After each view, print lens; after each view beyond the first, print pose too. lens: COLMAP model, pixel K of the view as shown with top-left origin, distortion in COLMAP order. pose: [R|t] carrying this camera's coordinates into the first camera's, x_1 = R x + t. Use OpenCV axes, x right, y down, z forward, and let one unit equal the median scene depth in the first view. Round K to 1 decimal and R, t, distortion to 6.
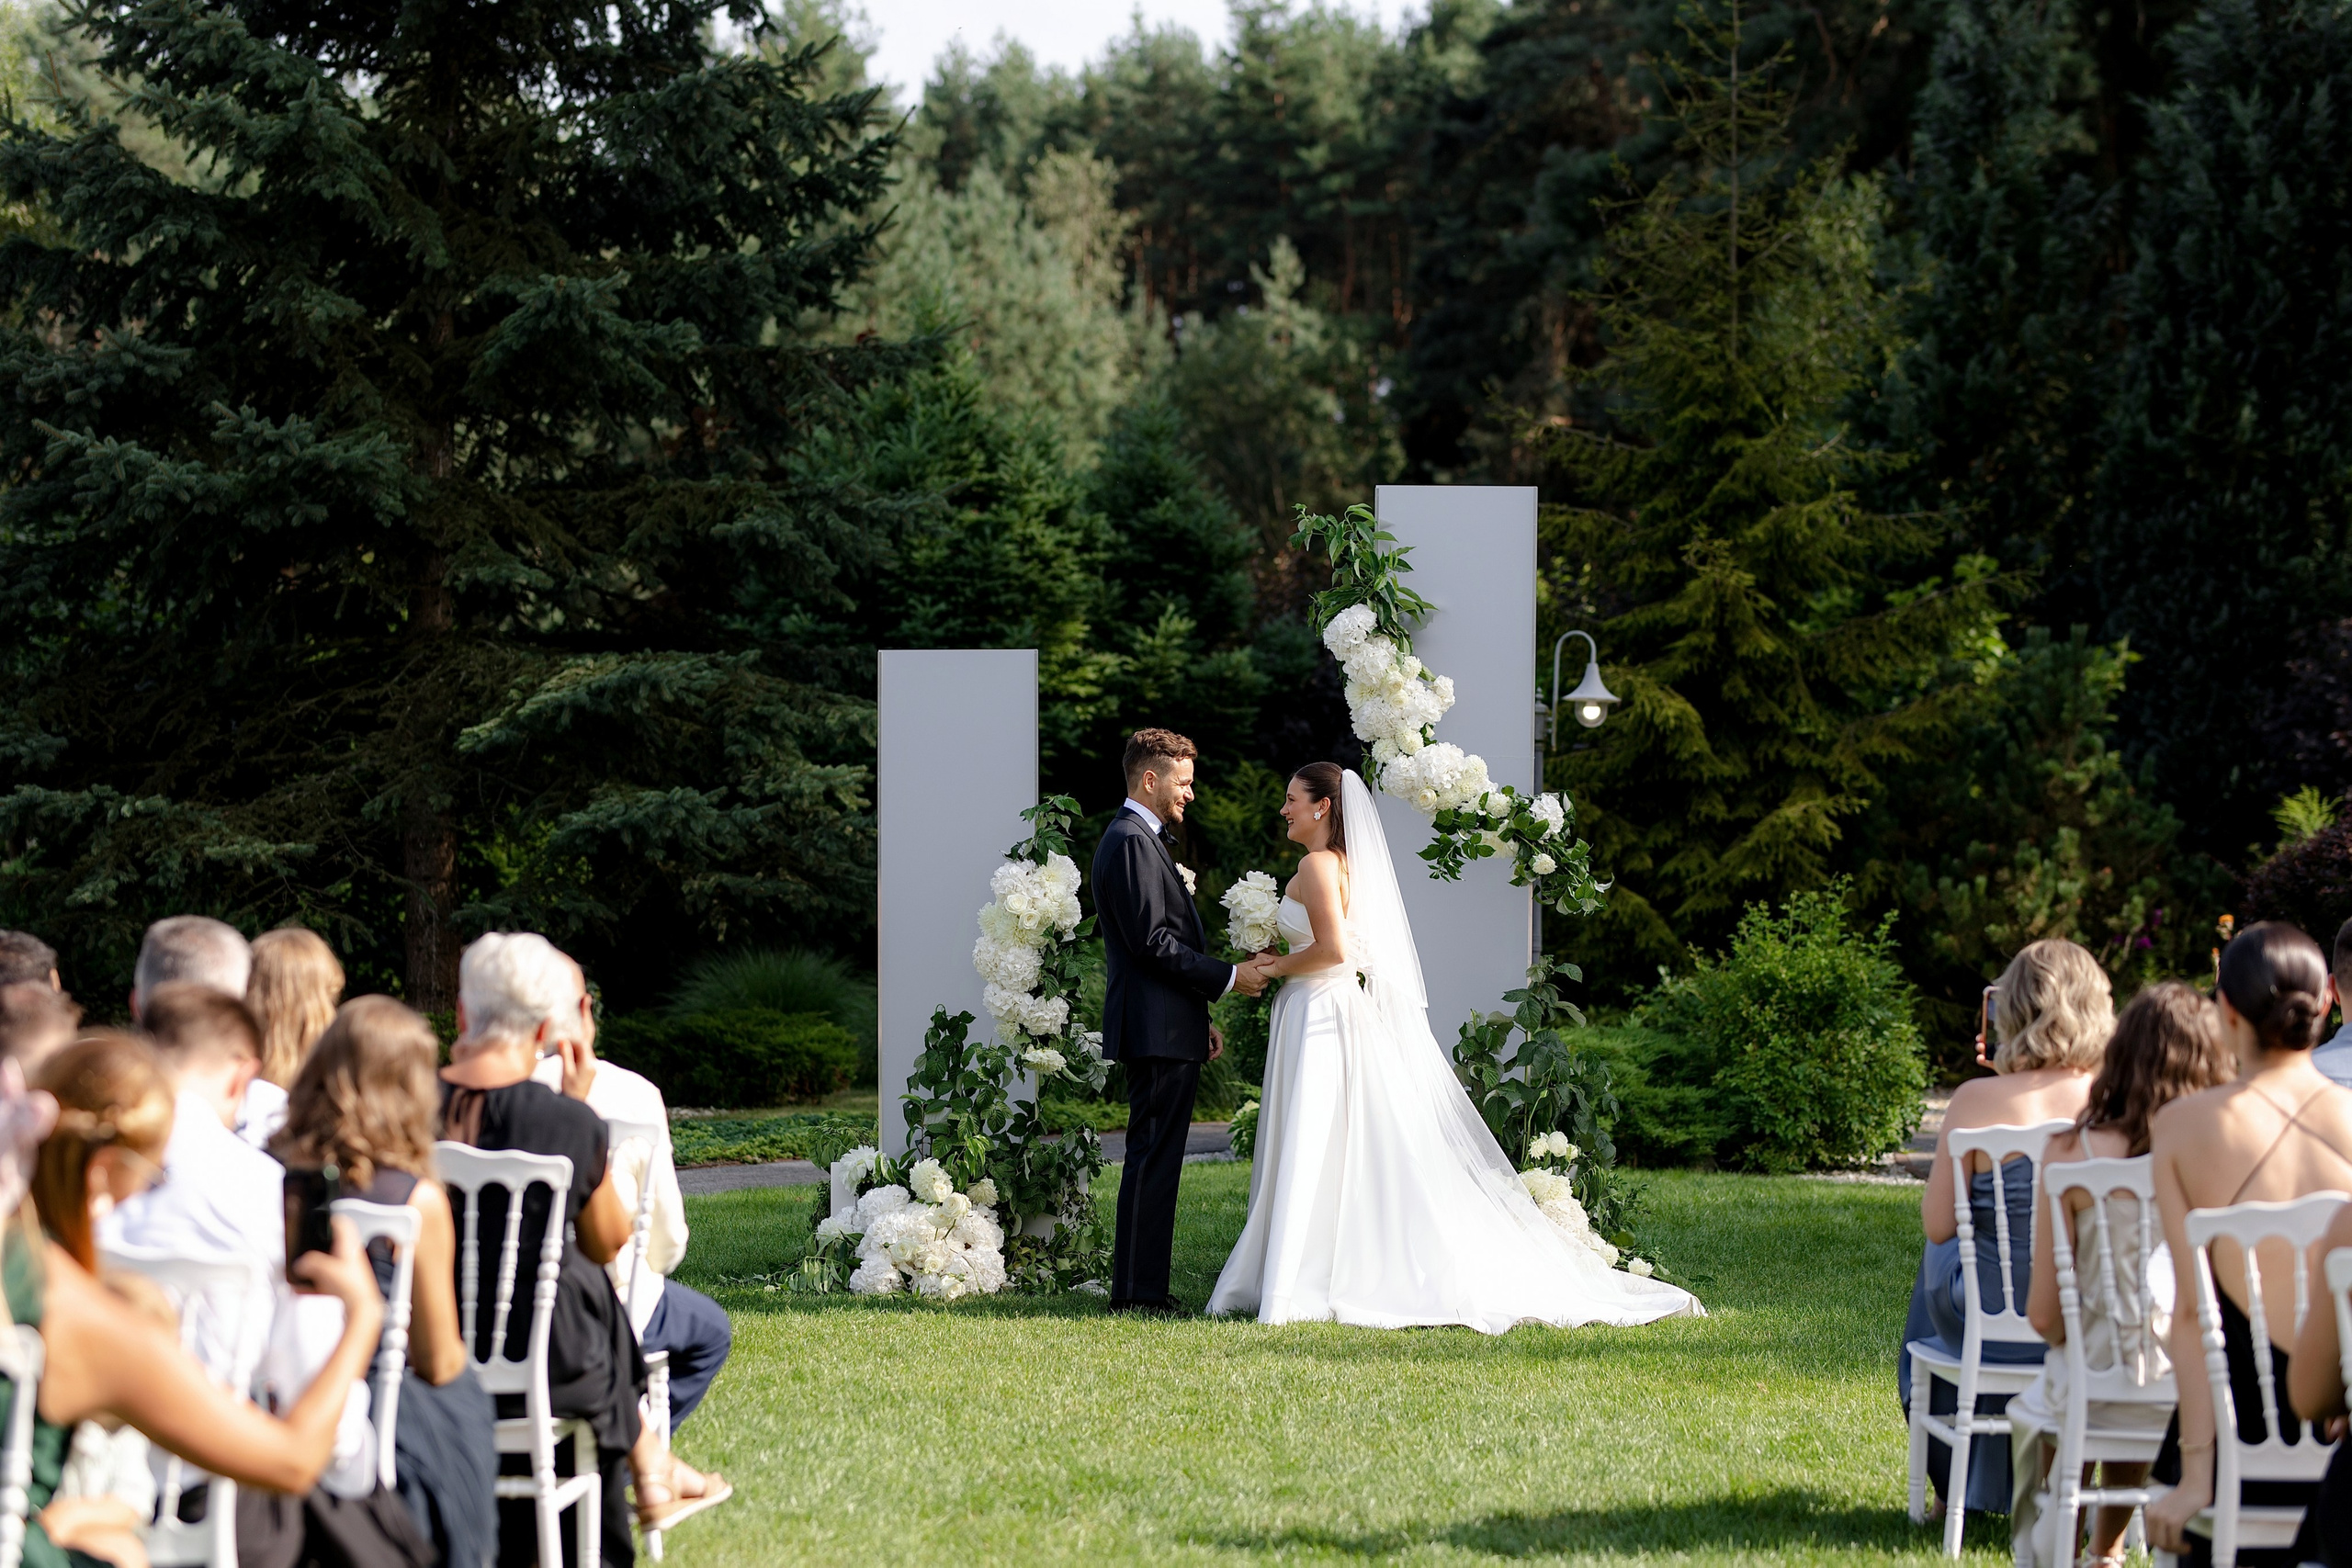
lens RADIAL K [[5488.1, 0, 1169.7], [0, 5488.1, 790.1], [0, 0, 1]] dist [-0.040118, 0.489445]
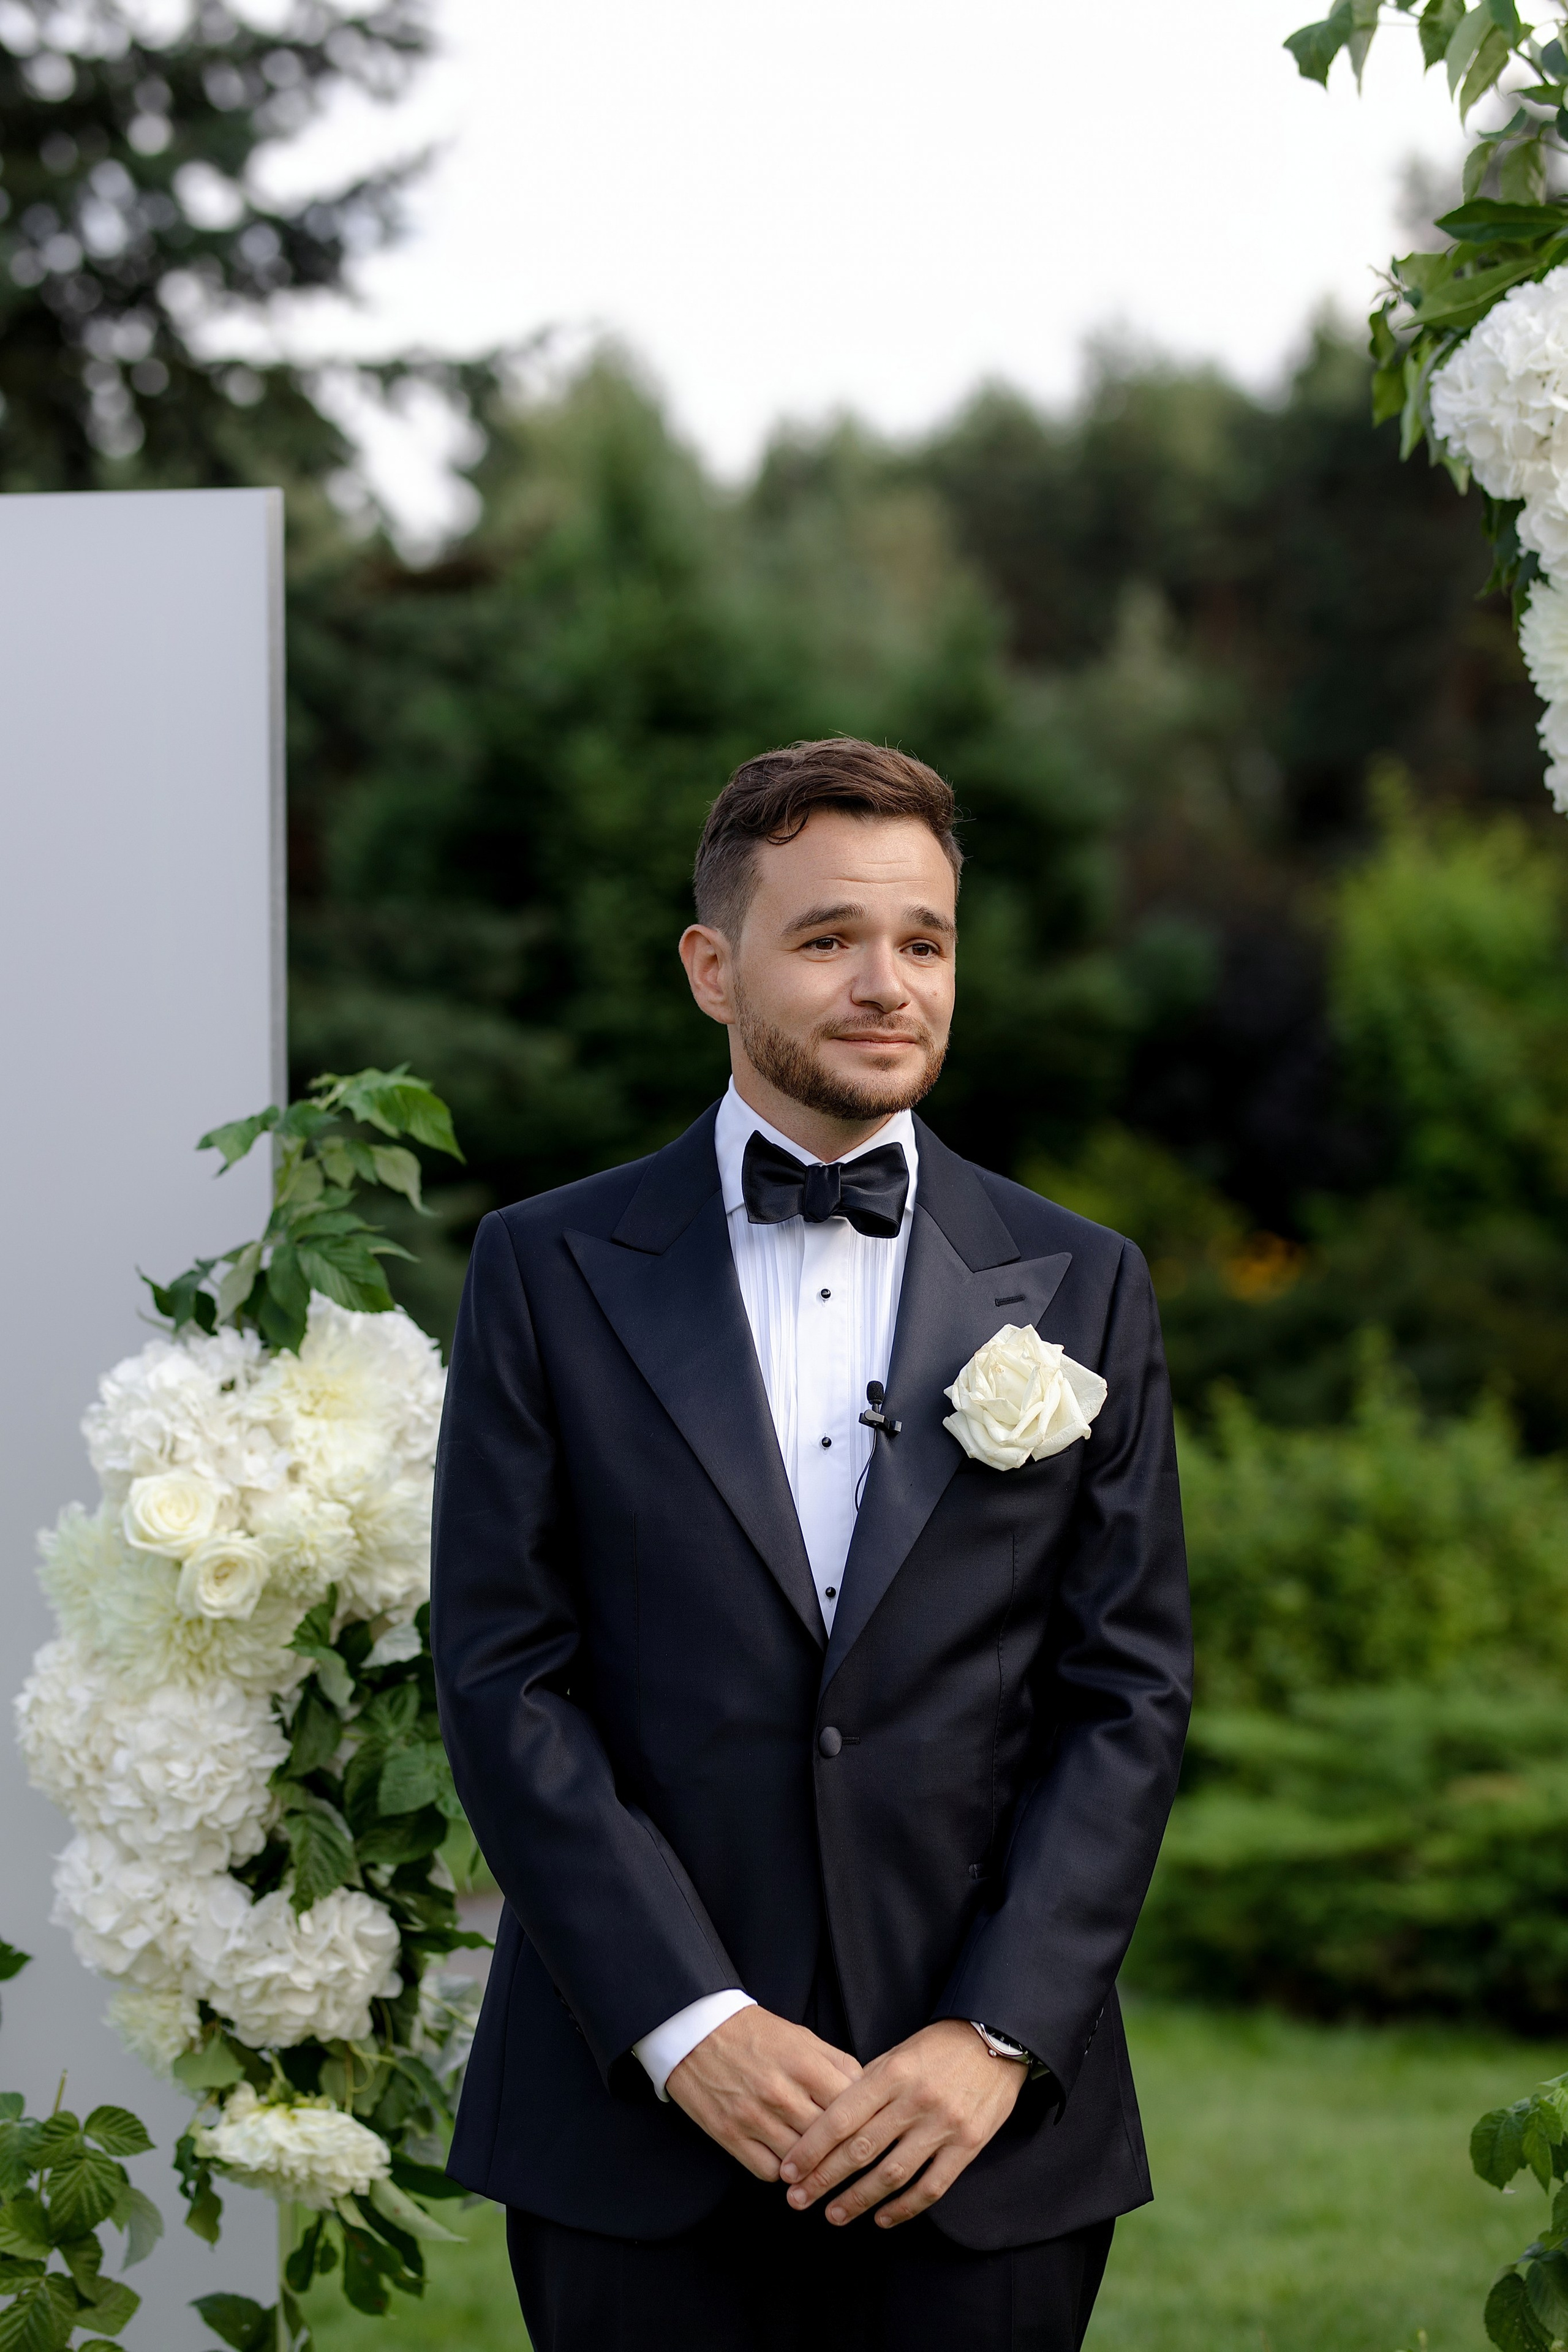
lens RADIAL K [[5967.3, 0, 781.5], [0, 5967.3, 1173.7], [0, 0, 1]] dist [-0.004843, 0.425161]
pose [[0.999198, -0.004512, -0.039789, 0.007146], [0.004281, 0.999974, -0.005881, 0.005567], [0.039814, 0.005706, 0.999191, 0.555109]]
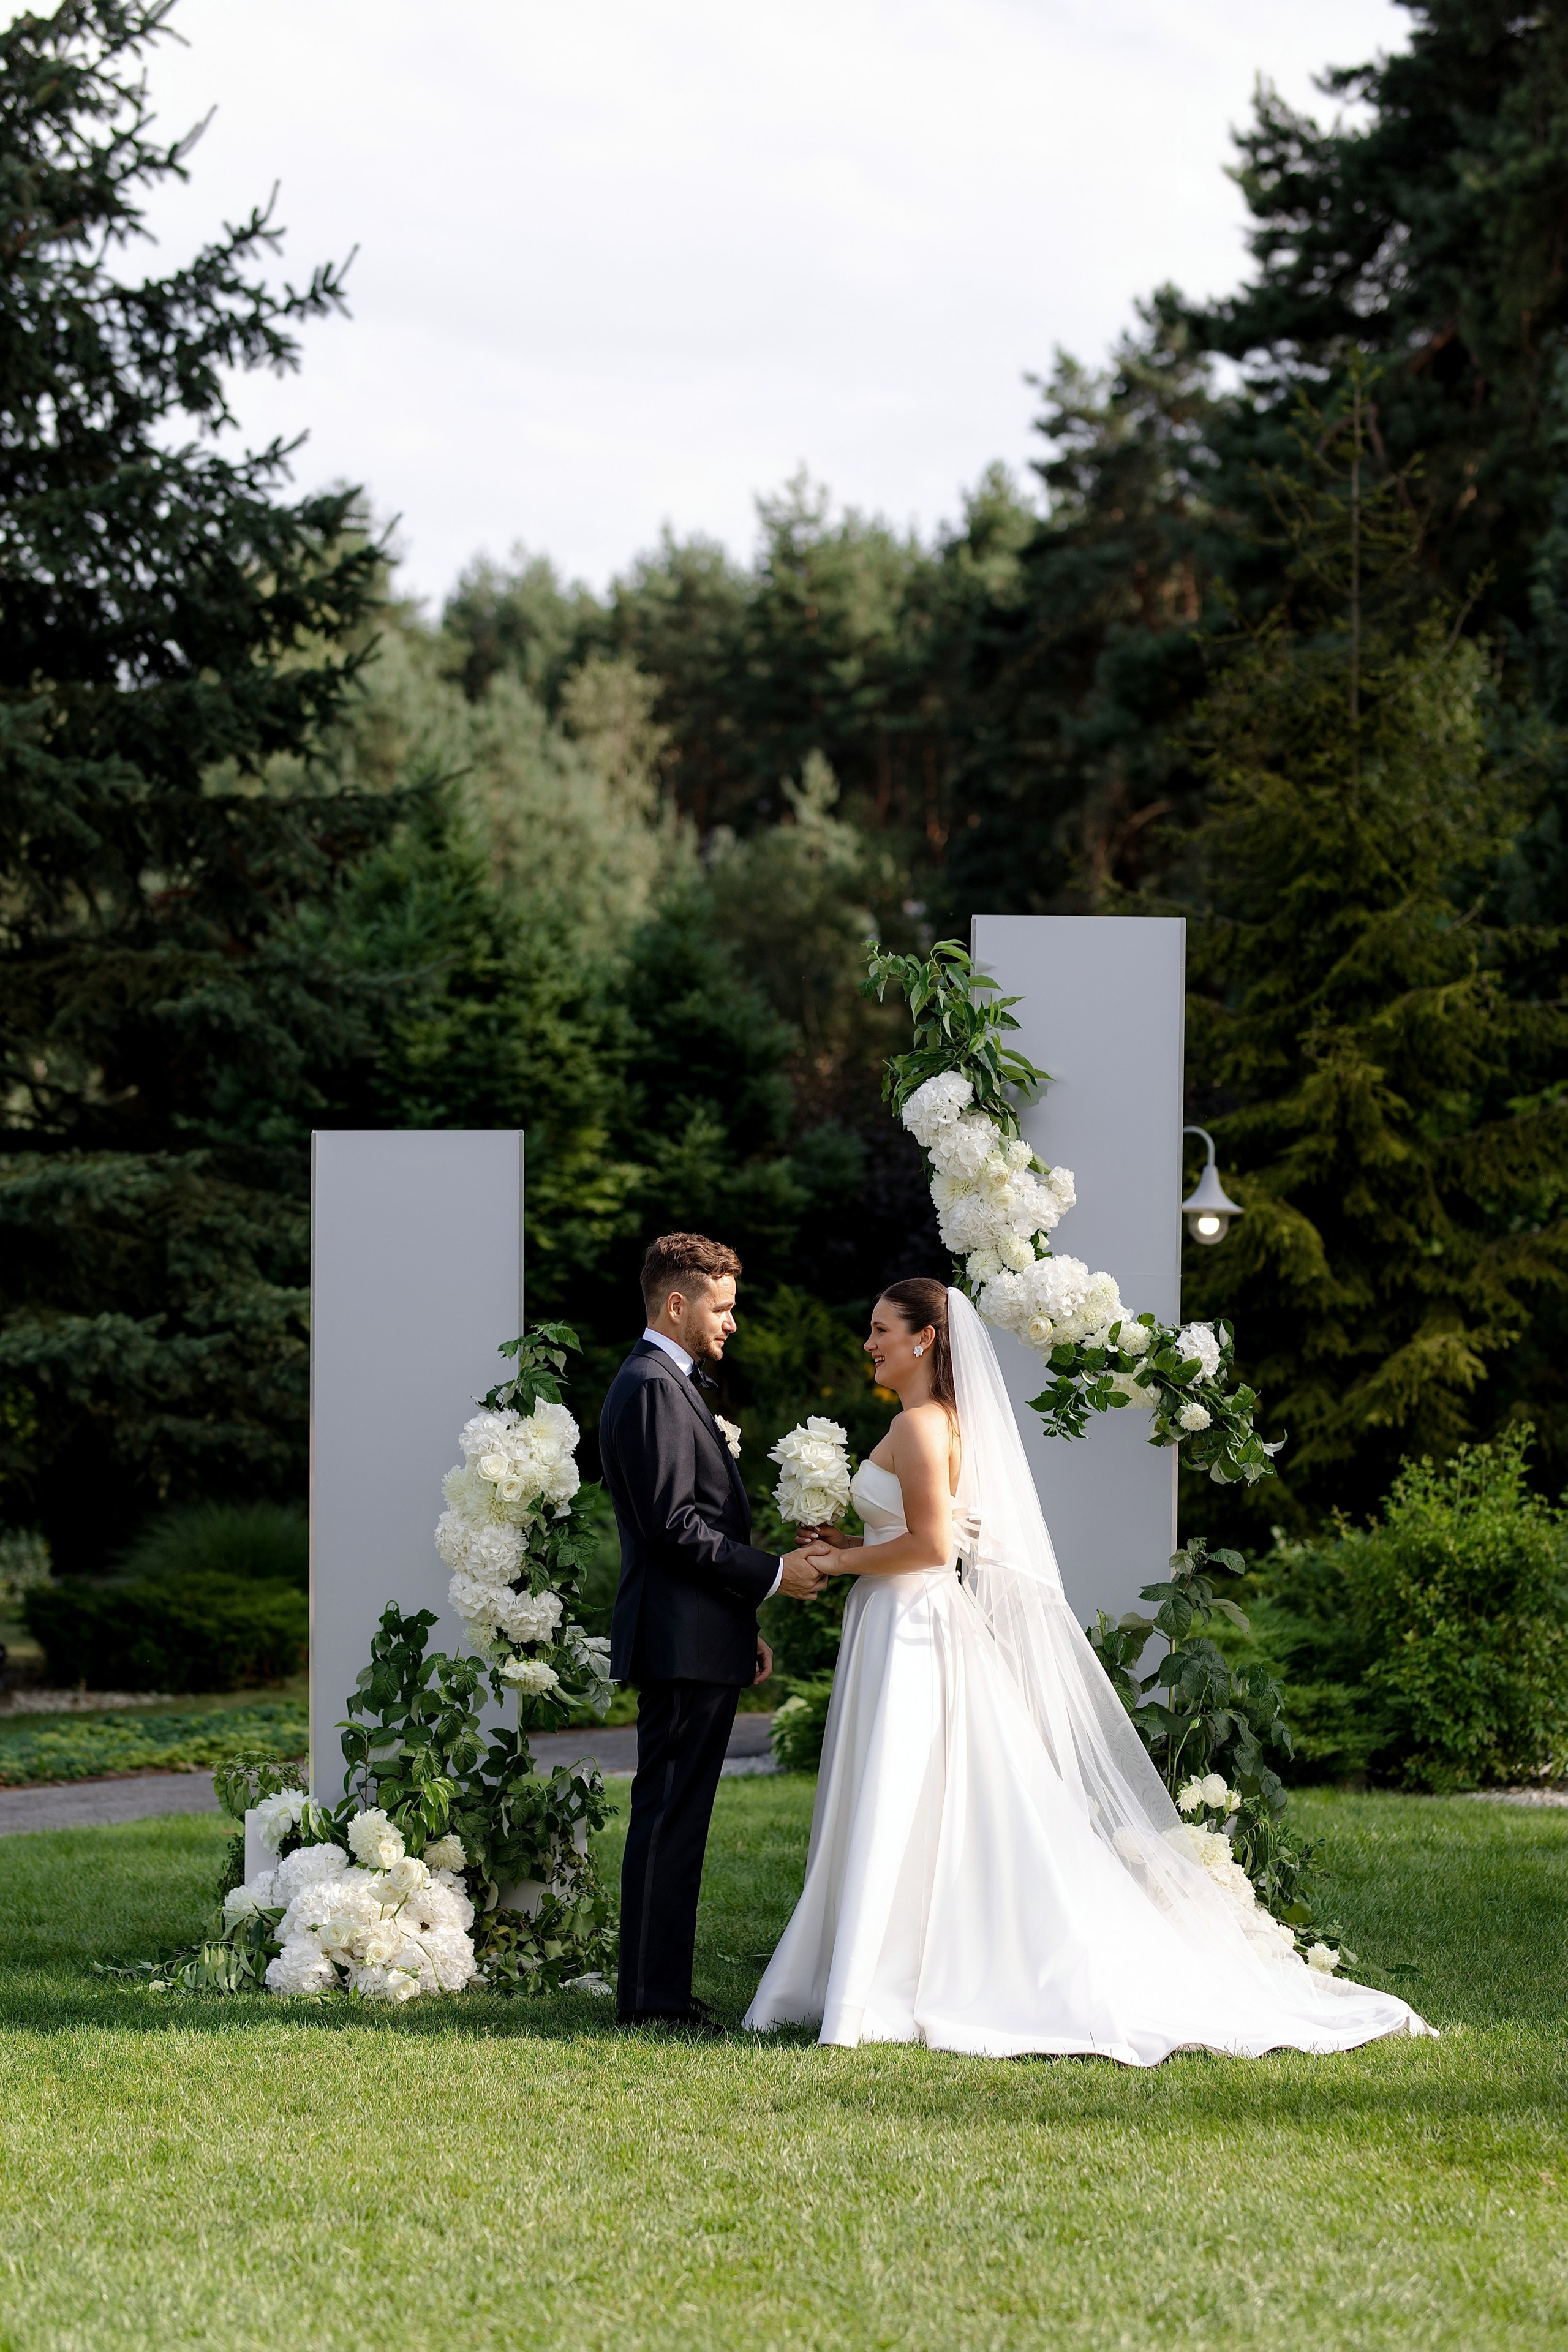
lens RADIAL K [[5607.1, 0, 980.1], [0, 5607.1, 1185.6], [0, 0, 1]] dist [0.045149, -0.379657]
pose [[0.998730, 0.004029, 0.050215, -0.000009], [-0.002825, 0.999707, -0.024033, 0.000239], [-0.050297, 0.023861, 0.998449, 0.171499]]
